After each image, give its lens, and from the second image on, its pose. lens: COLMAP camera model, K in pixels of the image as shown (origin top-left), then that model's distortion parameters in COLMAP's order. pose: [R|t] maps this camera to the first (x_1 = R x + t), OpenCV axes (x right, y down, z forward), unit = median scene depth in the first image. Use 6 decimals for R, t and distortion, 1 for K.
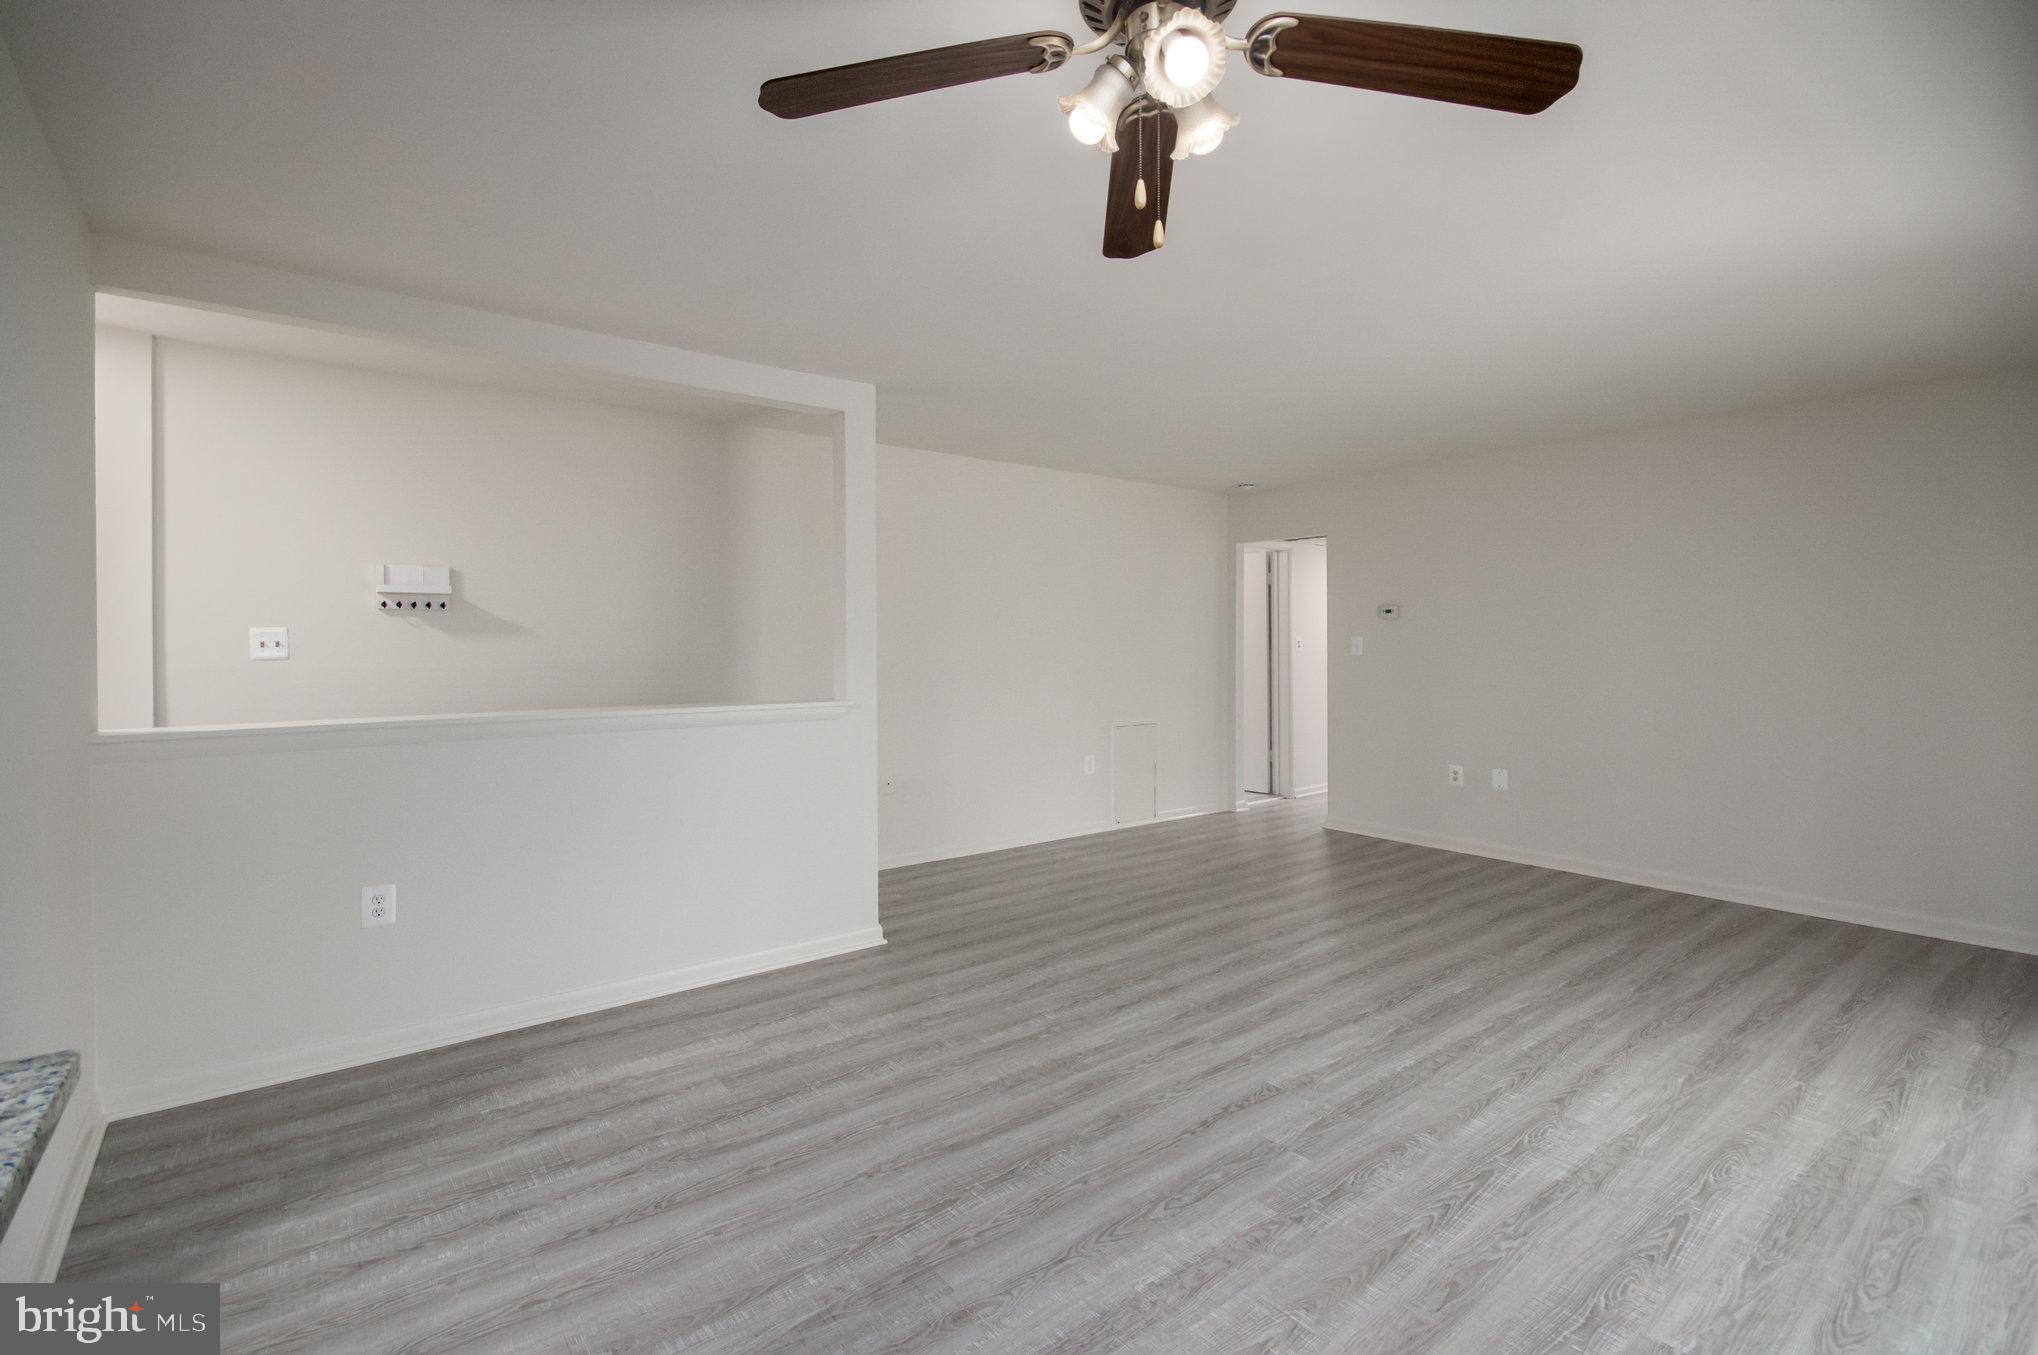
lens RADIAL K [[921.4, 0, 1022.6], [0, 921.4, 650.9], [0, 0, 1]] dist [-0.001296, -0.001438]
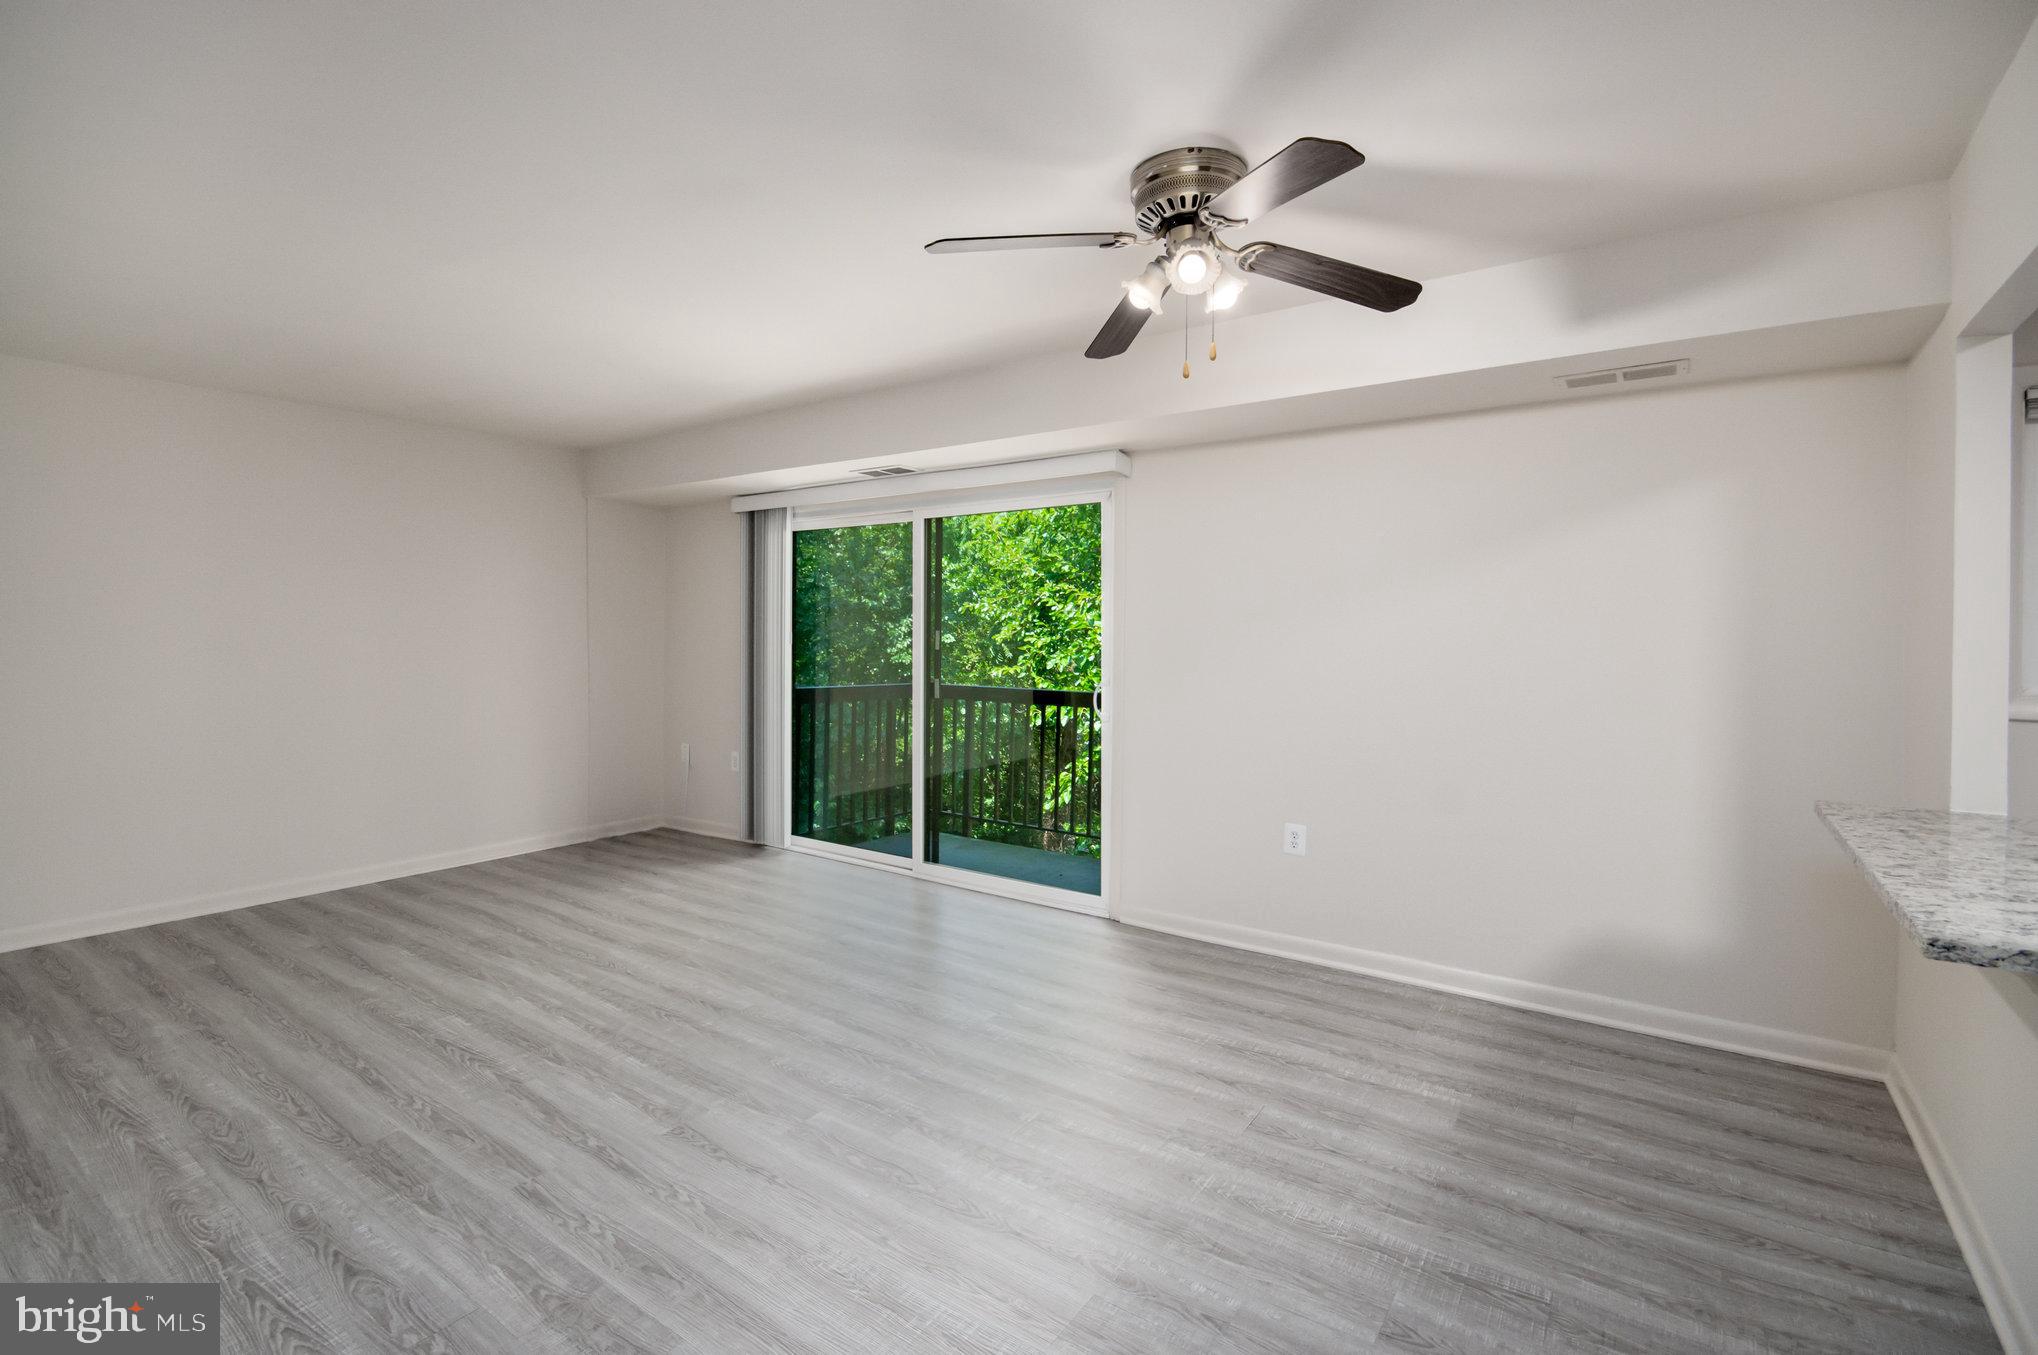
lens RADIAL K [[921.3, 0, 1013.5], [0, 921.3, 650.3], [0, 0, 1]] dist [0.014119, -0.013178]
pose [[-0.288912, -0.014045, 0.957252, -0.608952], [0.007522, 0.999828, 0.016940, -0.005992], [-0.957326, 0.012094, -0.288757, 0.841401]]
